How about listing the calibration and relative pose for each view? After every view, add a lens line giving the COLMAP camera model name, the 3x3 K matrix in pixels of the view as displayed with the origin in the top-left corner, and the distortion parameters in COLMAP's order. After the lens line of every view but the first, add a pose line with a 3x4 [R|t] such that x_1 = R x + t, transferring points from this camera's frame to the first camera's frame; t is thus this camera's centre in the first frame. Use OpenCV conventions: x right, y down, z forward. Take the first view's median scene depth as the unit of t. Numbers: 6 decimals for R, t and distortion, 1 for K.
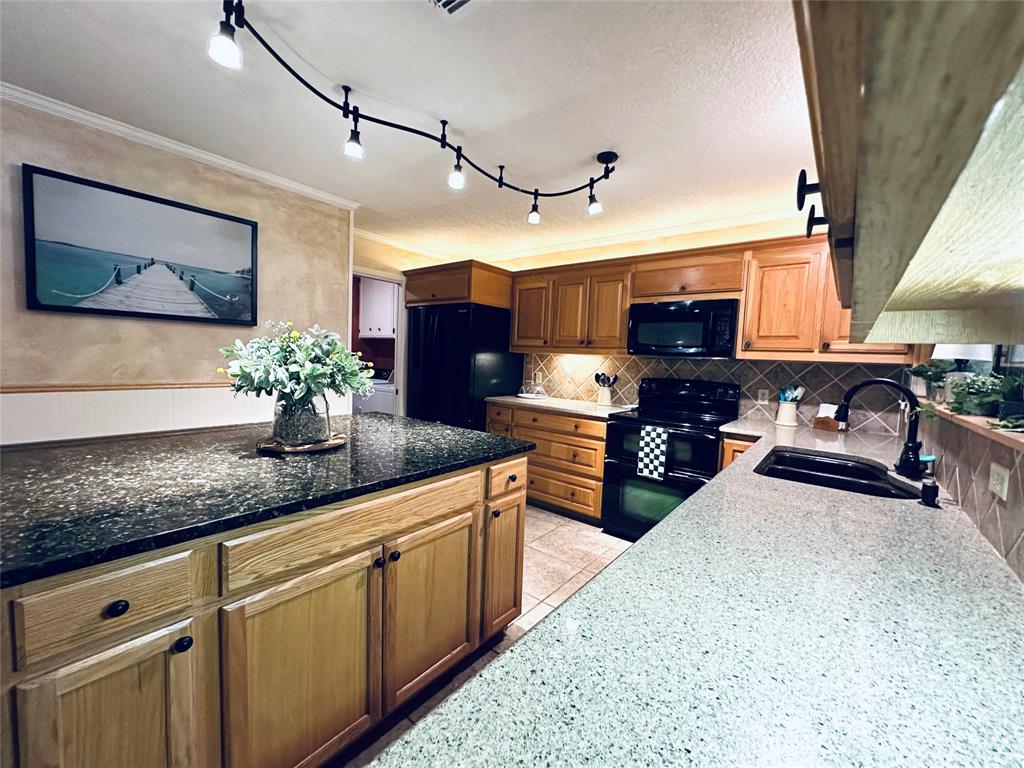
lens RADIAL K [[408.9, 0, 512.0], [0, 408.9, 384.0], [0, 0, 1]] dist [-0.002414, 0.000202]
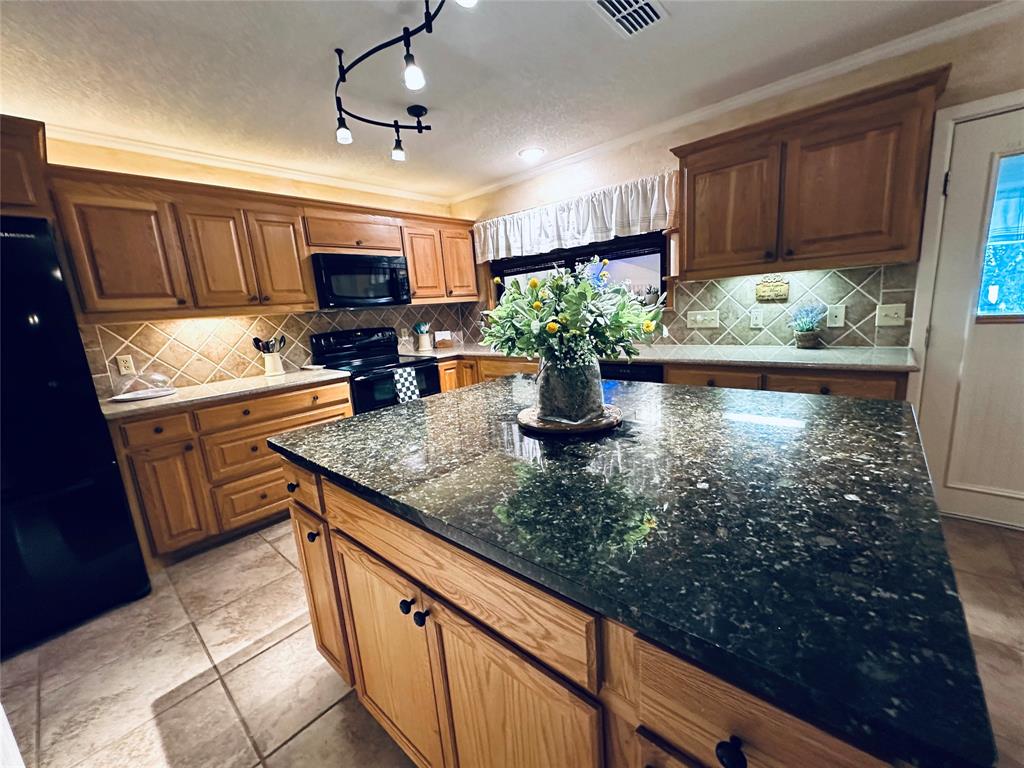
lens RADIAL K [[408.9, 0, 512.0], [0, 408.9, 384.0], [0, 0, 1]] dist [-0.002414, 0.000202]
pose [[0.040085, -0.232674, 0.971728, -0.650578], [0.139948, 0.964231, 0.225105, -0.057664], [-0.989347, 0.126968, 0.071213, 0.538860]]
